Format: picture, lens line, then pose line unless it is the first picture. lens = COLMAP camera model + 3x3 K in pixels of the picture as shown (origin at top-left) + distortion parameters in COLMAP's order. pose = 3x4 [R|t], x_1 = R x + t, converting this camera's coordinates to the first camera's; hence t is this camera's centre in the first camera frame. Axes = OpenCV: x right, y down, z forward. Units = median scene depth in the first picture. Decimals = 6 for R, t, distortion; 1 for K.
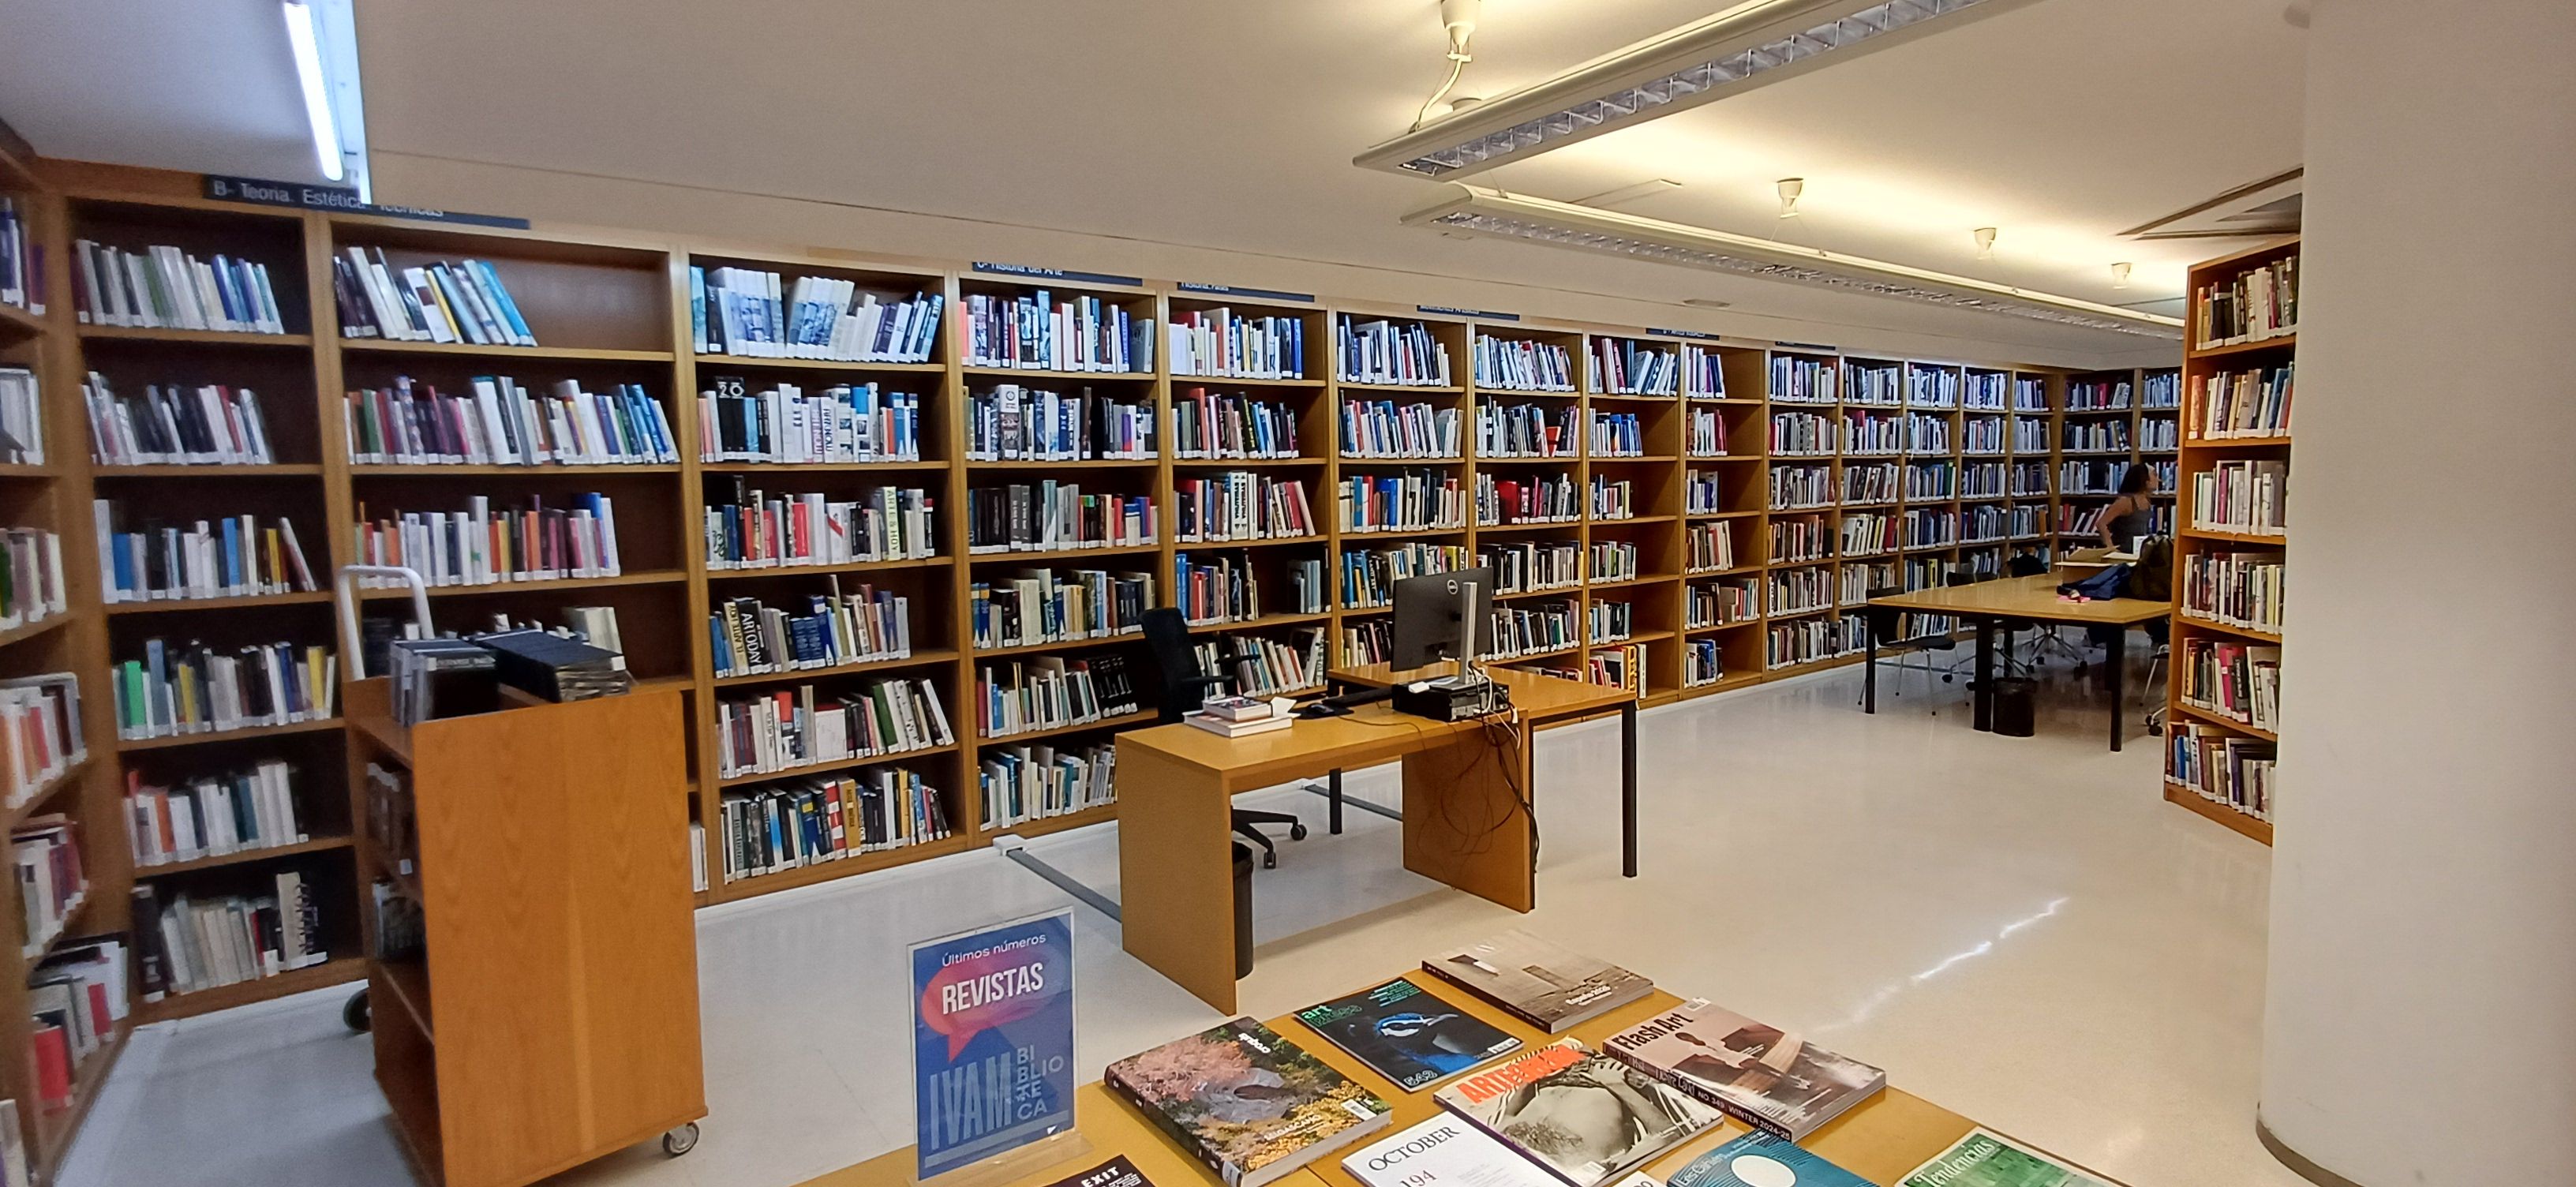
lens RADIAL K [[1194.9, 0, 1306.8], [0, 1194.9, 562.4], [0, 0, 1]] dist [0.017010, -0.001564]
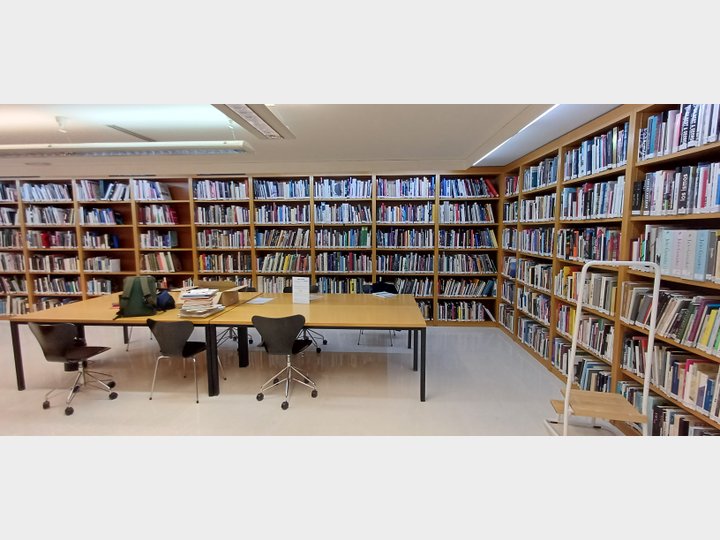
lens RADIAL K [[331.2, 0, 360.6], [0, 331.2, 266.8], [0, 0, 1]] dist [0.003003, -0.000534]
pose [[0.754745, 0.086712, -0.650262, 1.168792], [-0.057827, 0.996161, 0.065719, -0.077412], [0.653464, -0.011998, 0.756862, 0.815891]]
